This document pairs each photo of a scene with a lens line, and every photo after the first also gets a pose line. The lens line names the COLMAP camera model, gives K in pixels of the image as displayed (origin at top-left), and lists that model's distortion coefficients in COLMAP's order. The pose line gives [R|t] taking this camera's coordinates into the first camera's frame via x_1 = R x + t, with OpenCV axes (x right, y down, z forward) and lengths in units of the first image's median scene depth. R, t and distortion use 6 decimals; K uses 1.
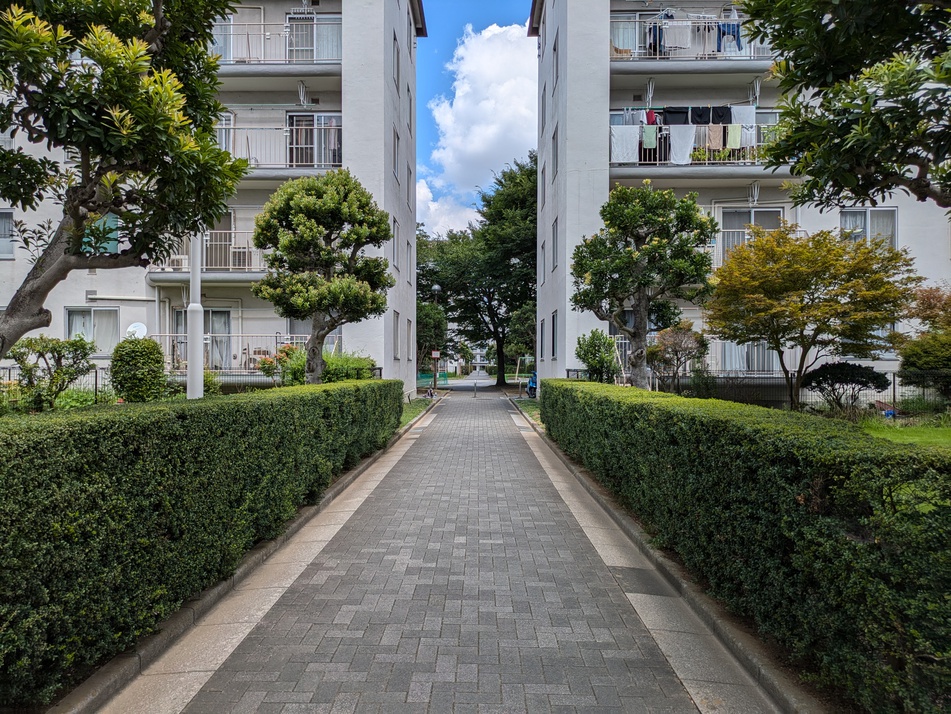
lens RADIAL K [[713.3, 0, 447.4], [0, 713.3, 367.9], [0, 0, 1]] dist [0.041675, -0.036174]
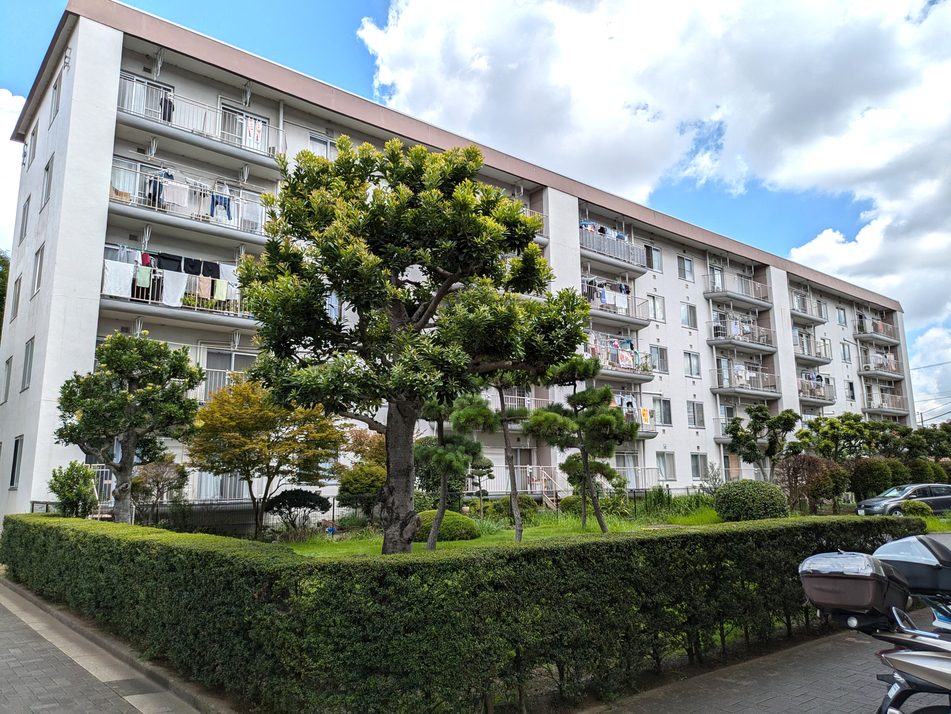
lens RADIAL K [[713.3, 0, 486.3], [0, 713.3, 340.0], [0, 0, 1]] dist [0.041675, -0.036174]
pose [[0.733212, 0.123775, 0.668640, -0.066492], [0.013477, 0.980456, -0.196276, -0.014767], [-0.679866, 0.152923, 0.717214, -0.140899]]
